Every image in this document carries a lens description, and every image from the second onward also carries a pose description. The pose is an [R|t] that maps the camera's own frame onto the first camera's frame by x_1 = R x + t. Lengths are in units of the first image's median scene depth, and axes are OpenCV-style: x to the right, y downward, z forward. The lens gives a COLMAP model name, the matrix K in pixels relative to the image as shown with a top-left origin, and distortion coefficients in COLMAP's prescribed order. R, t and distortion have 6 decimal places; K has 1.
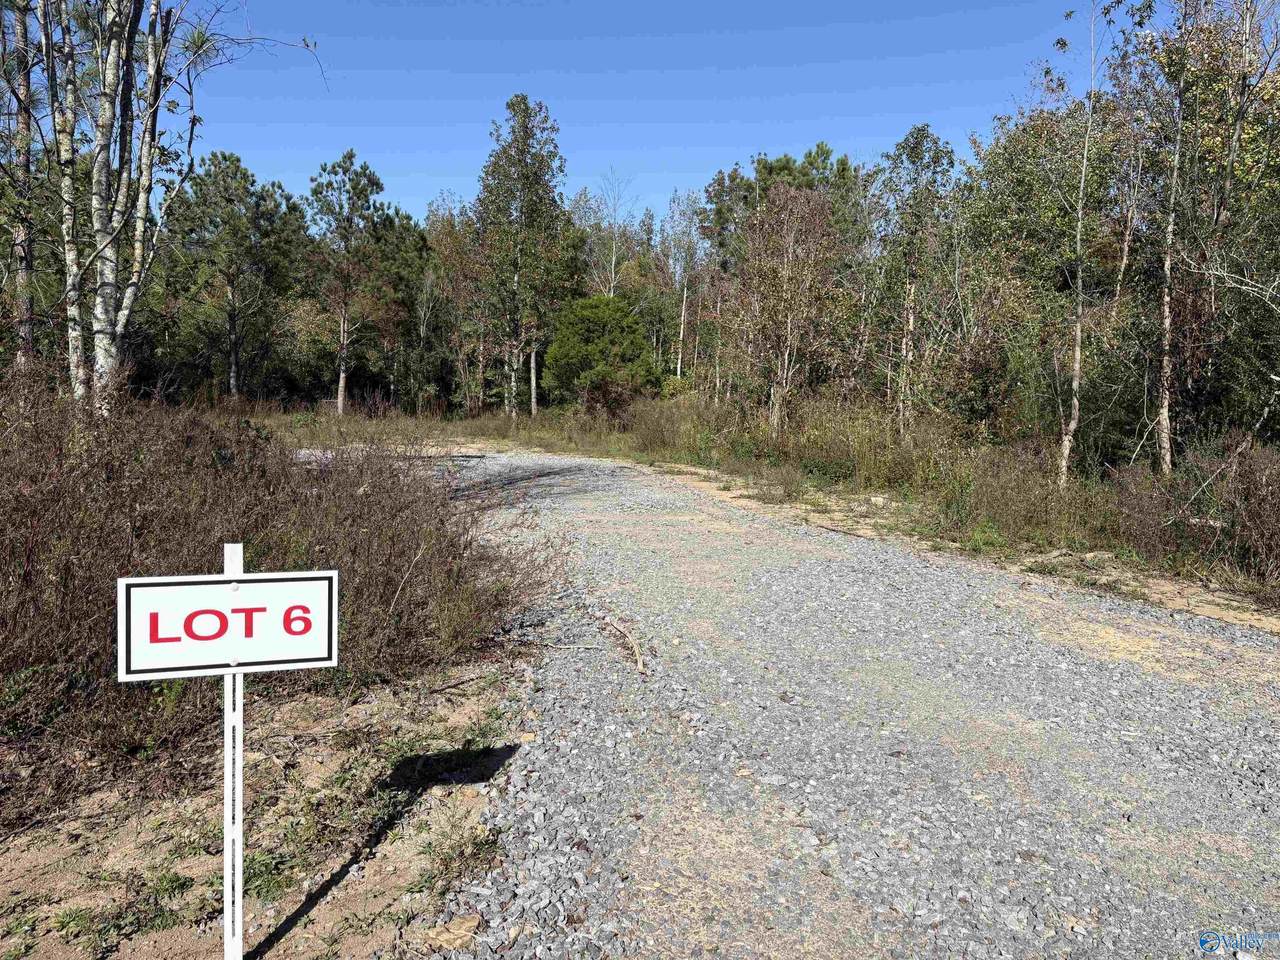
lens RADIAL K [[950.6, 0, 632.7], [0, 950.6, 483.3], [0, 0, 1]] dist [0.068547, -0.056161]
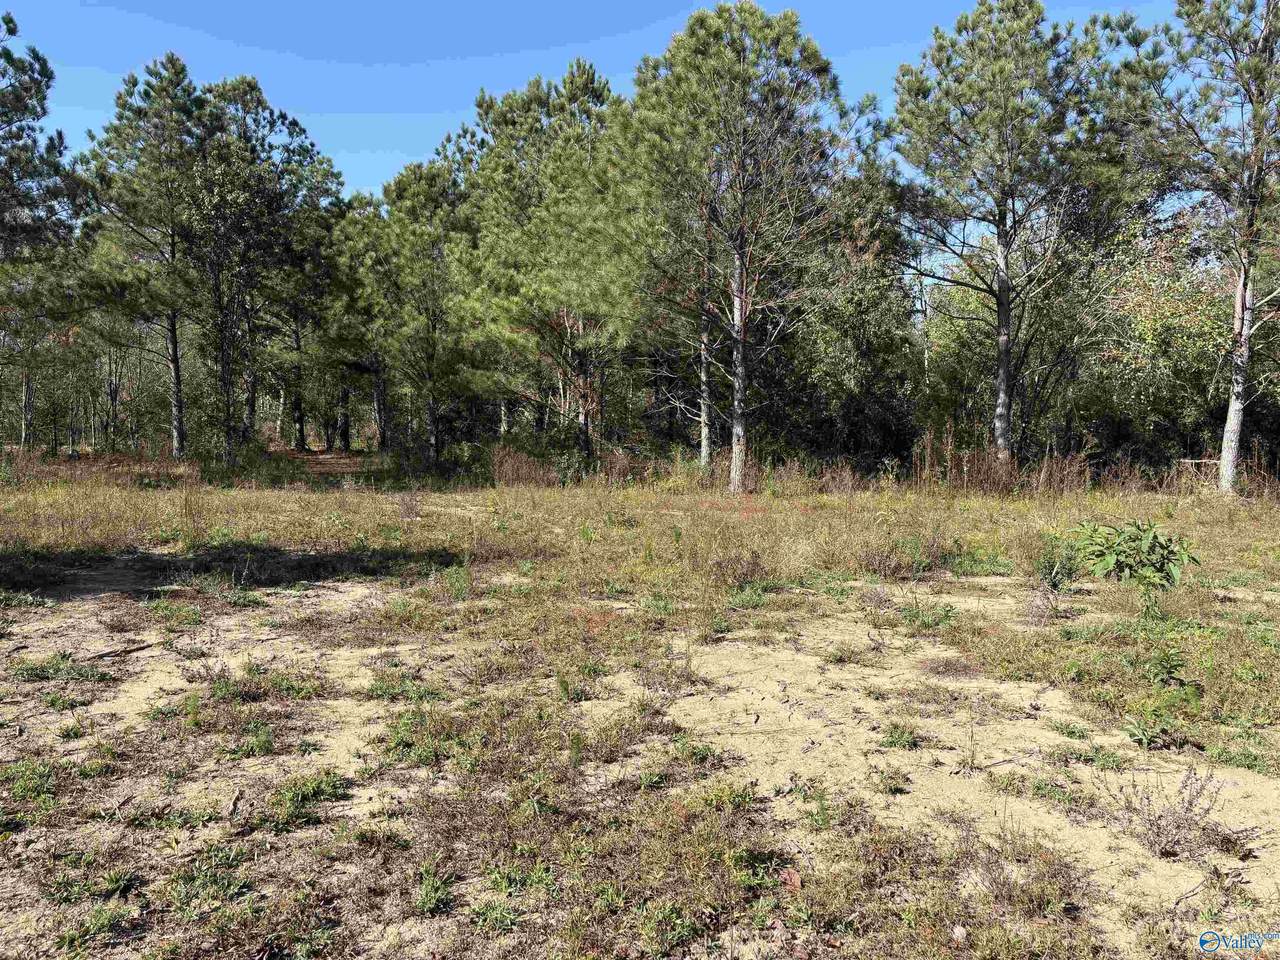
lens RADIAL K [[950.6, 0, 638.0], [0, 950.6, 474.2], [0, 0, 1]] dist [0.068547, -0.056161]
pose [[0.684704, 0.015269, -0.728661, -0.168725], [-0.064883, 0.997088, -0.040075, -0.045304], [0.725927, 0.074717, 0.683701, 0.503362]]
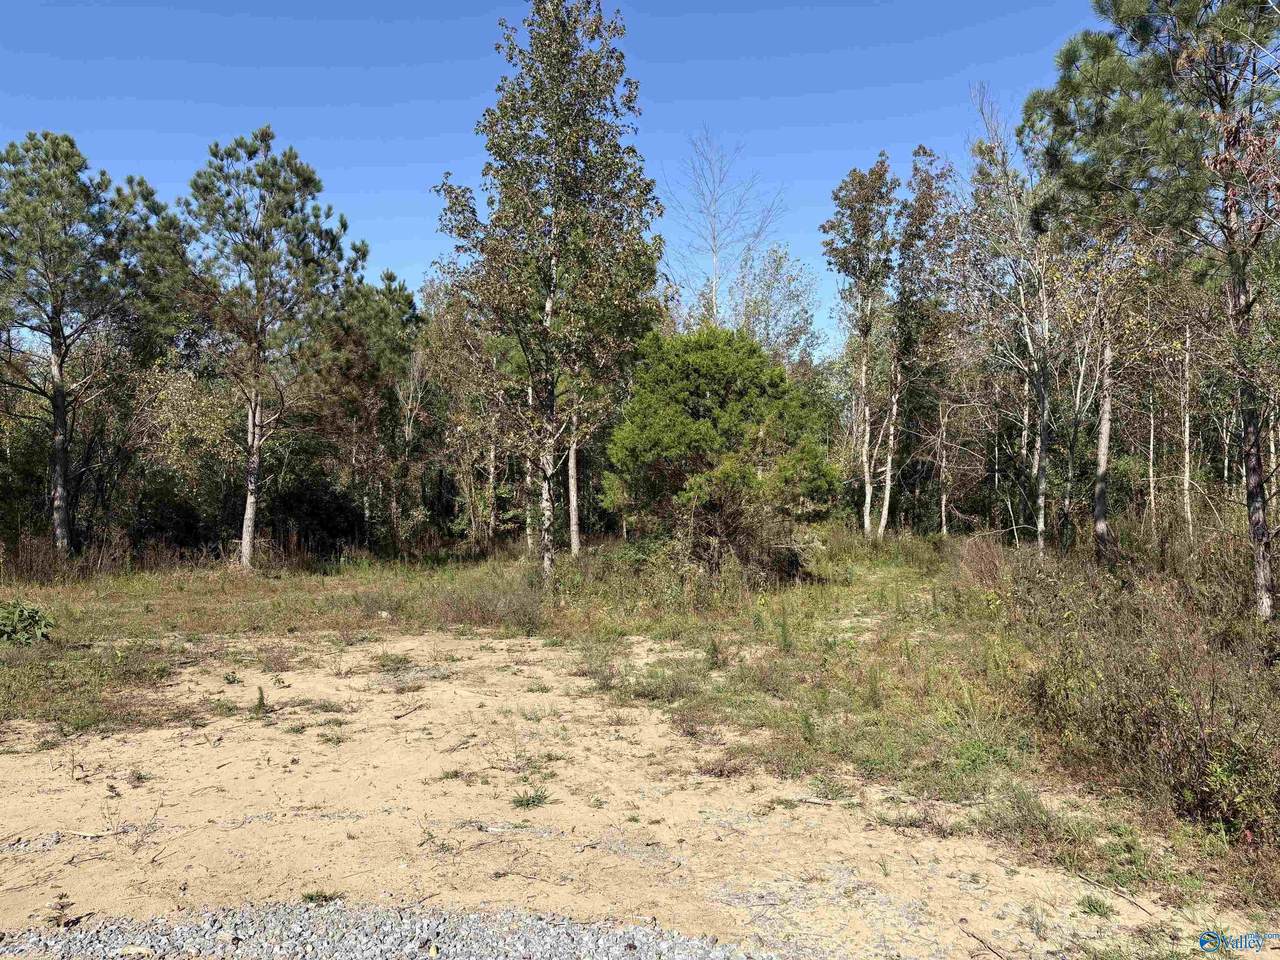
lens RADIAL K [[950.6, 0, 648.6], [0, 950.6, 473.5], [0, 0, 1]] dist [0.068547, -0.056161]
pose [[0.999538, -0.030397, -0.000293, -0.060662], [0.030102, 0.991112, -0.129576, -0.045969], [0.004229, 0.129507, 0.991569, 0.428366]]
